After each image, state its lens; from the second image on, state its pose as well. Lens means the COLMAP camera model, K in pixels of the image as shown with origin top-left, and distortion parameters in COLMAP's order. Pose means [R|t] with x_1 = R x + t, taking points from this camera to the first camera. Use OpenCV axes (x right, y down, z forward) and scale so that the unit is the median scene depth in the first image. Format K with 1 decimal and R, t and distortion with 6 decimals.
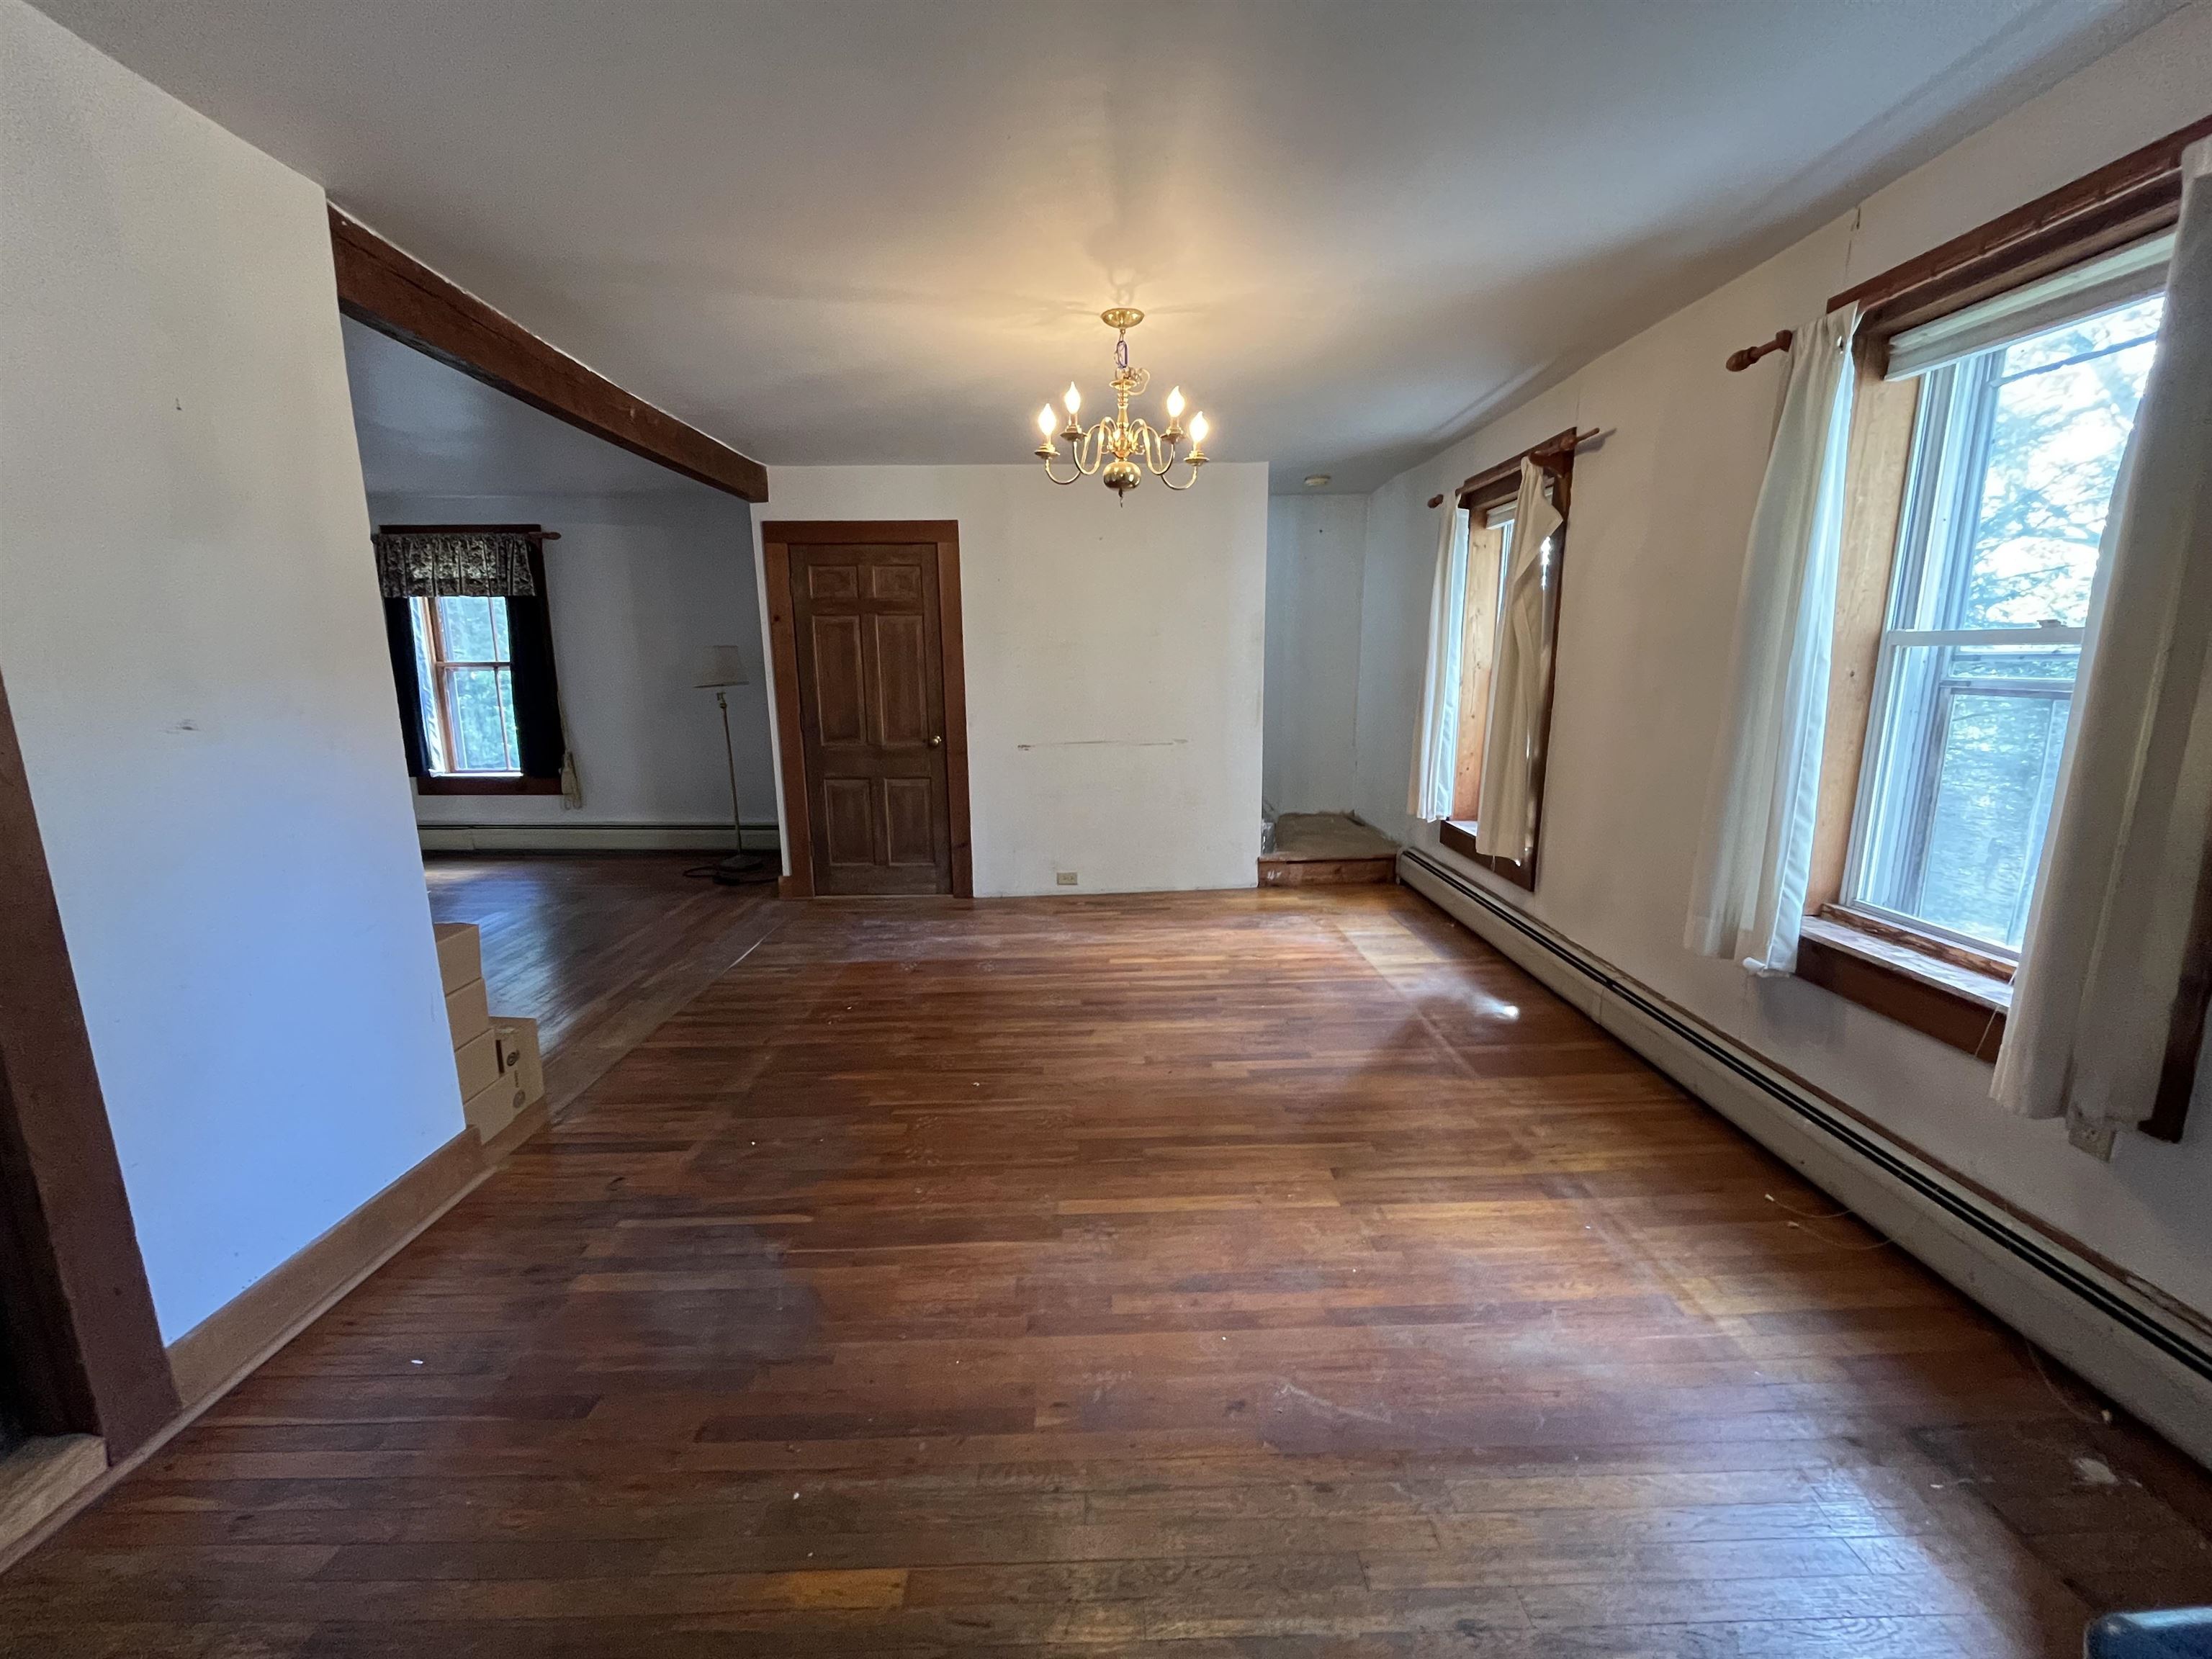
lens RADIAL K [[896.9, 0, 1102.4], [0, 896.9, 824.2], [0, 0, 1]] dist [-0.002825, -0.000361]
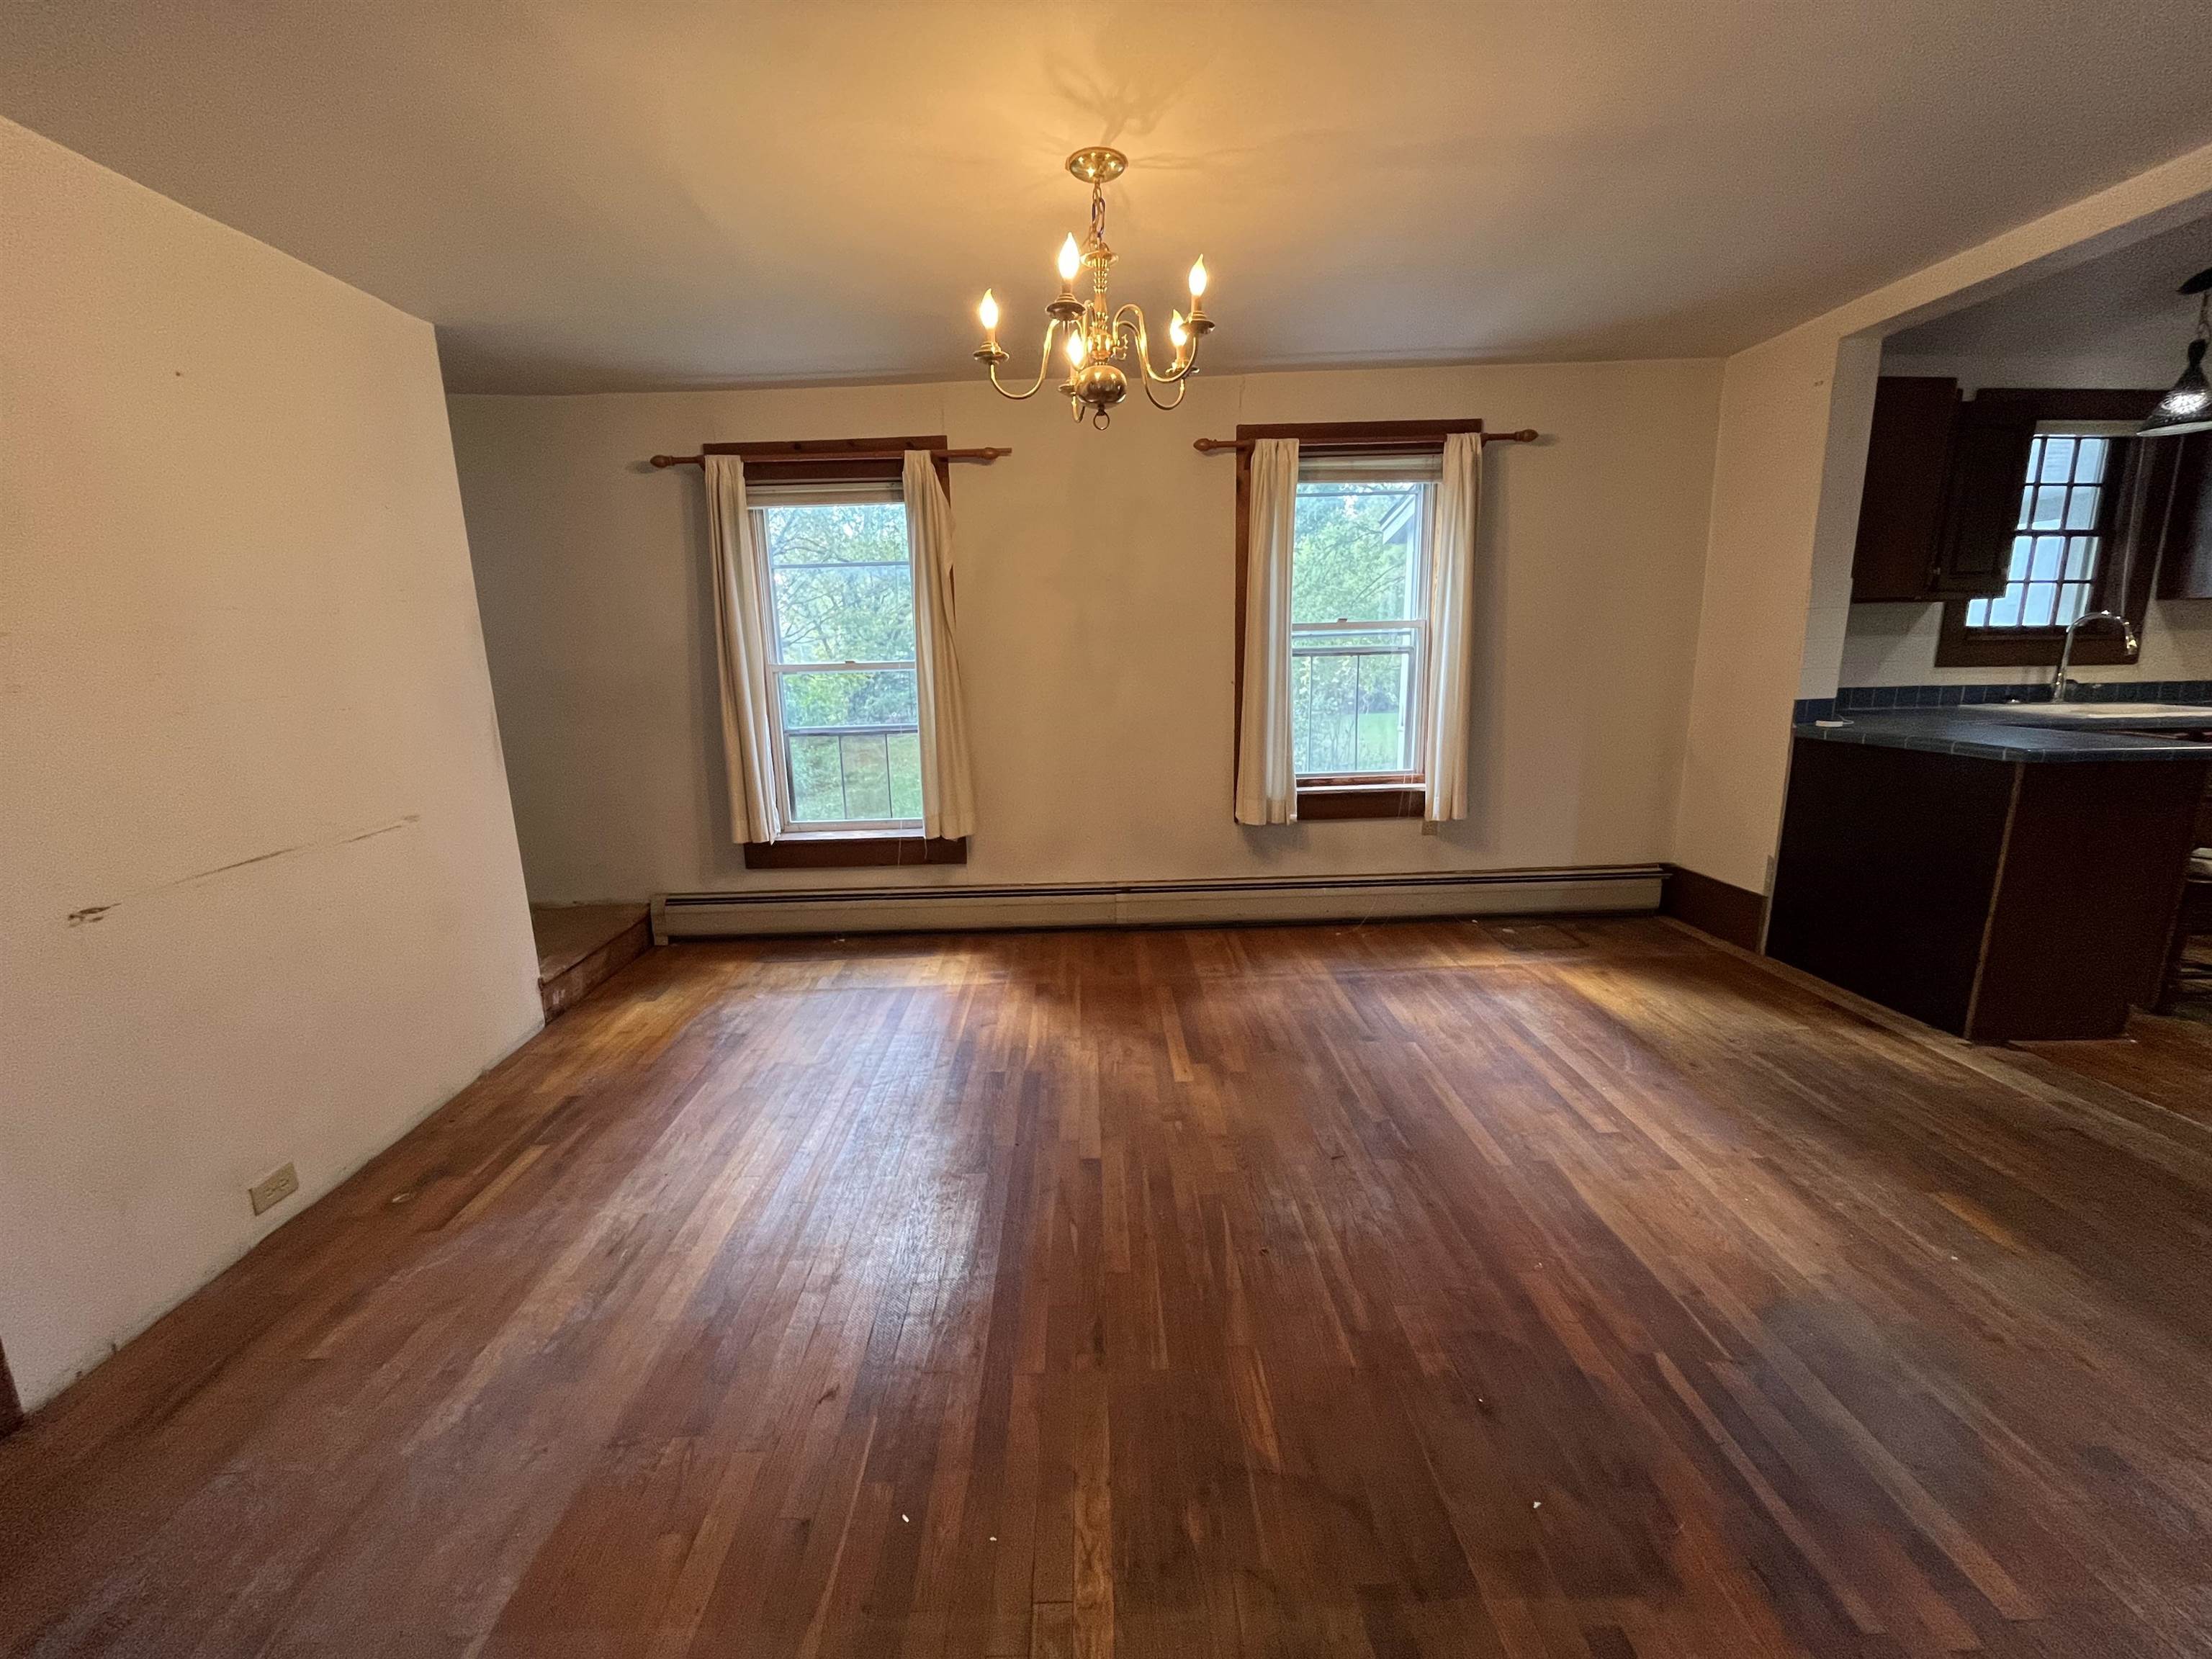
lens RADIAL K [[895.8, 0, 1102.5], [0, 895.8, 827.2], [0, 0, 1]] dist [-0.003480, 0.000549]
pose [[-0.005664, -0.191121, 0.981550, -0.510499], [0.210864, 0.959267, 0.187999, -0.119878], [-0.977499, 0.208039, 0.034867, 0.698627]]
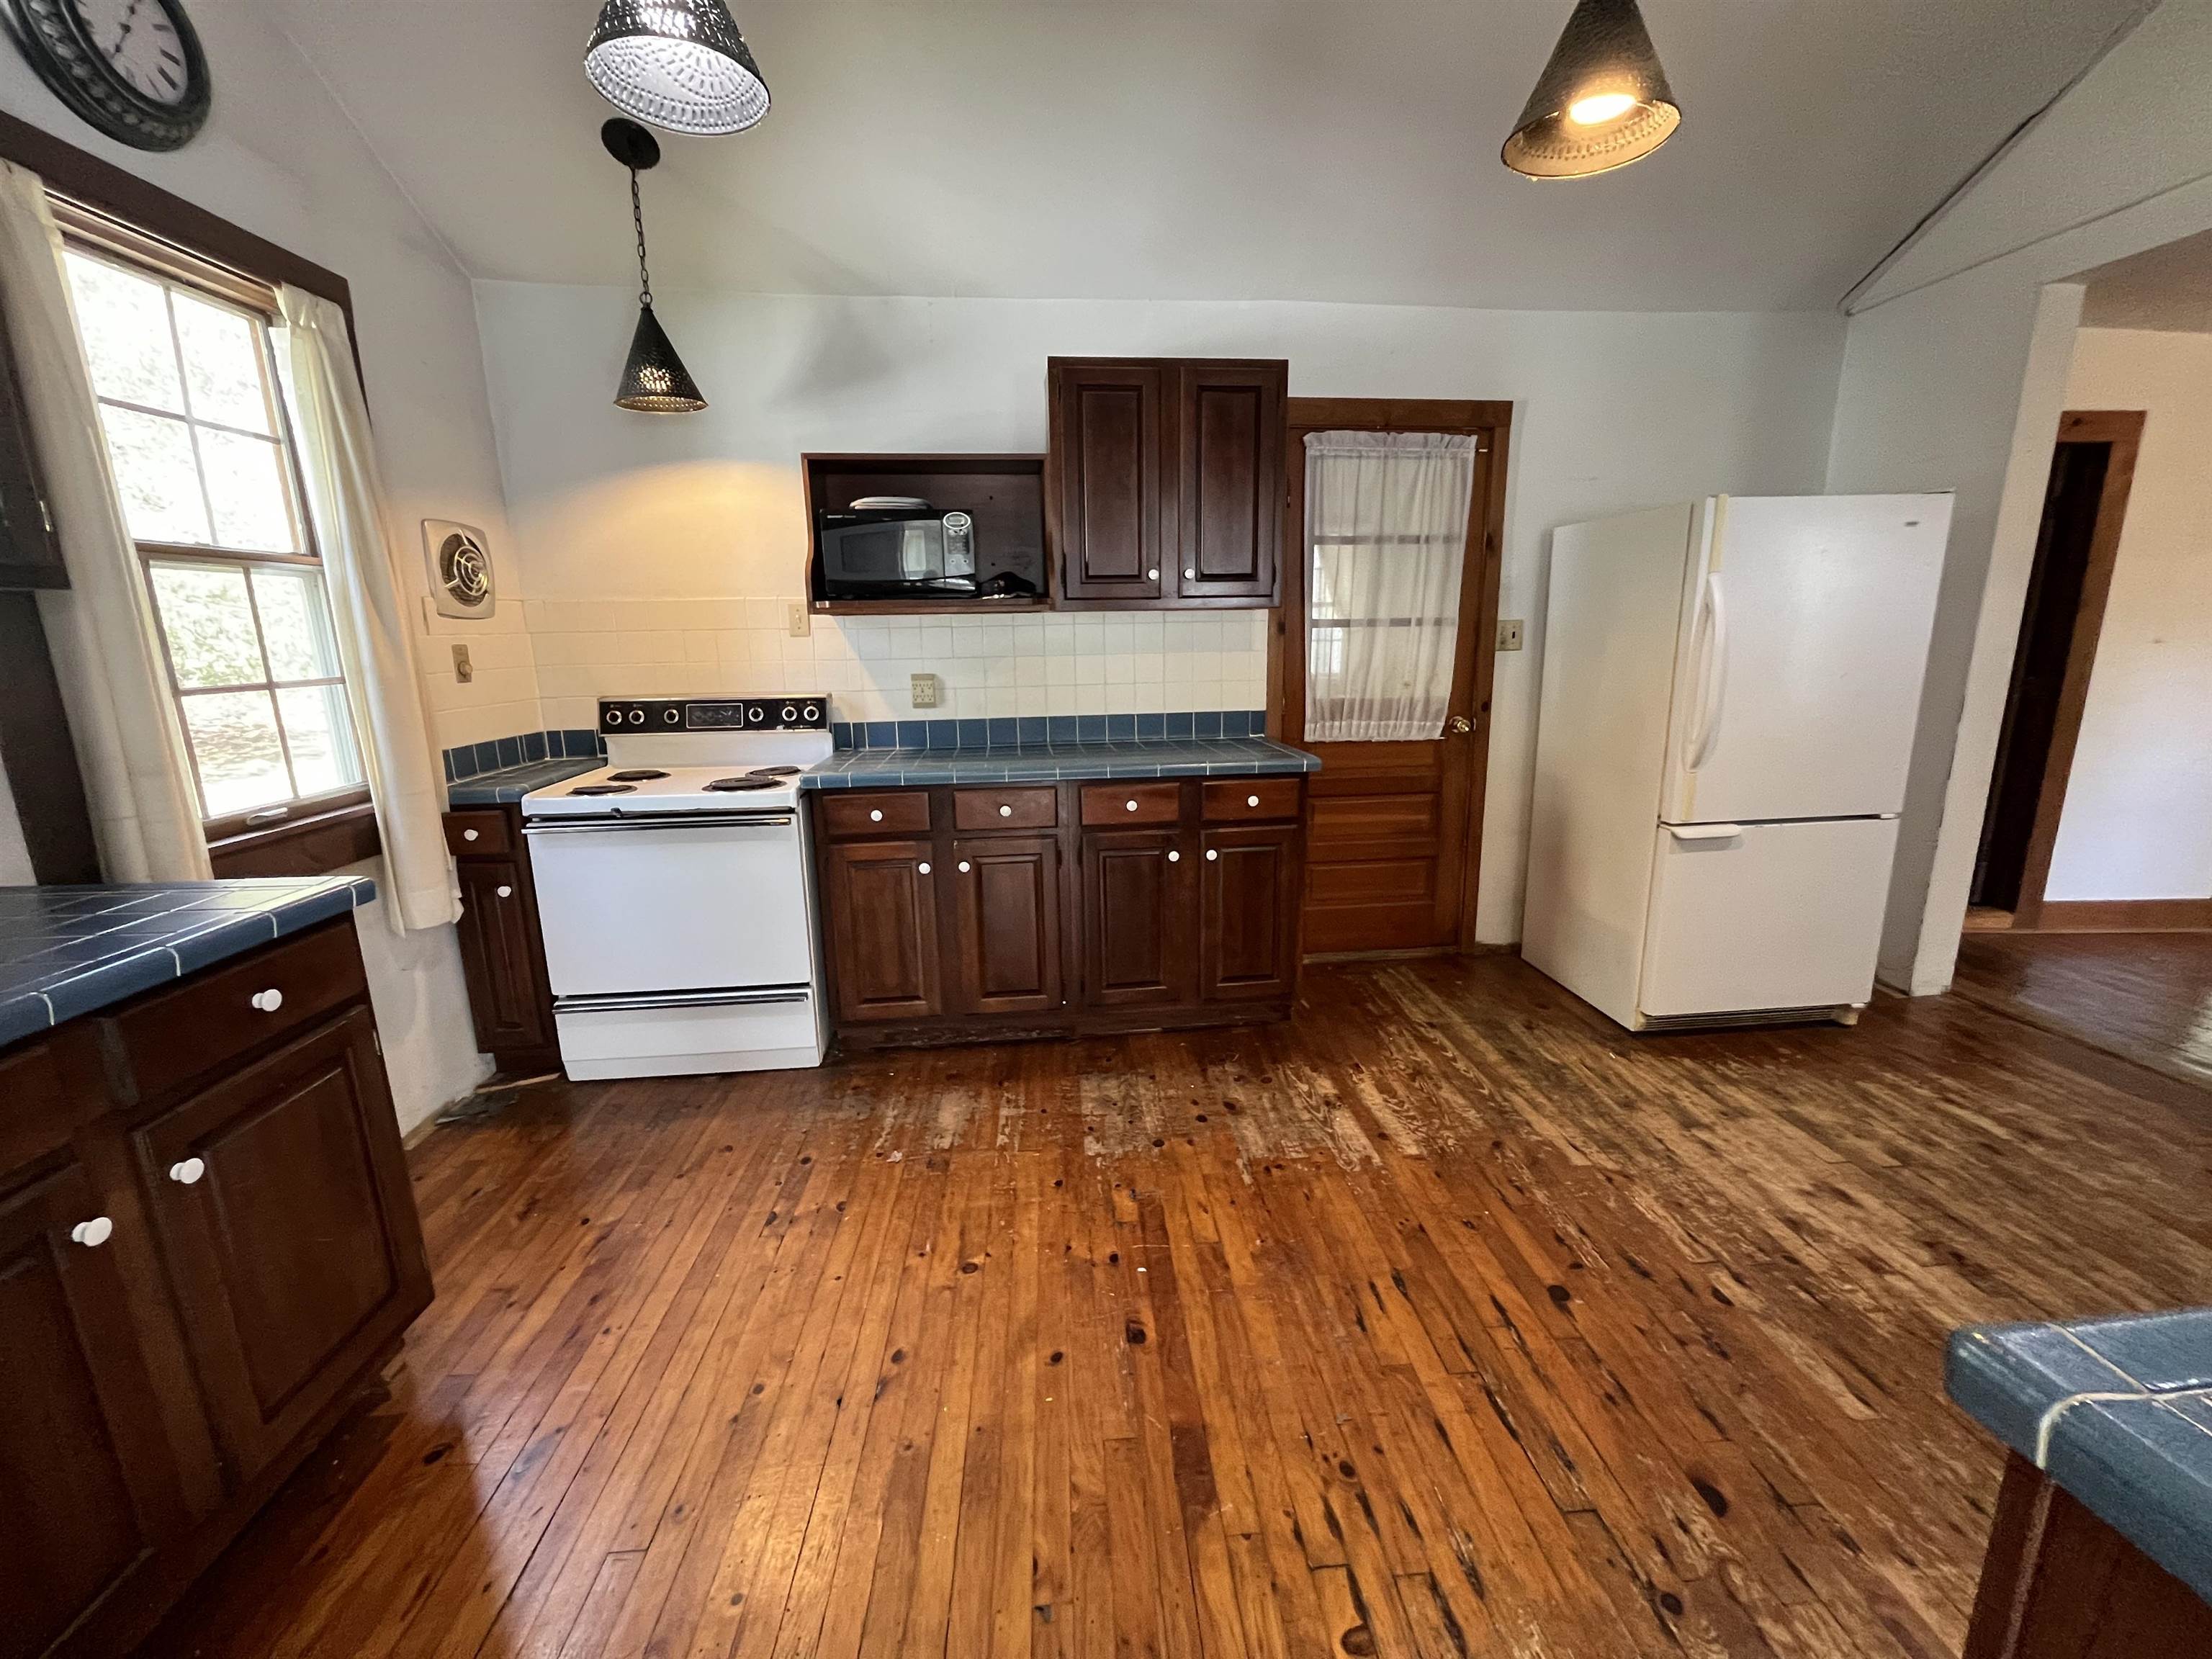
lens RADIAL K [[895.8, 0, 1102.5], [0, 895.8, 827.2], [0, 0, 1]] dist [-0.003480, 0.000549]
pose [[0.044062, 0.221305, -0.974209, 0.434384], [-0.174227, 0.961914, 0.210632, 0.127396], [0.983719, 0.160452, 0.080941, -0.655435]]
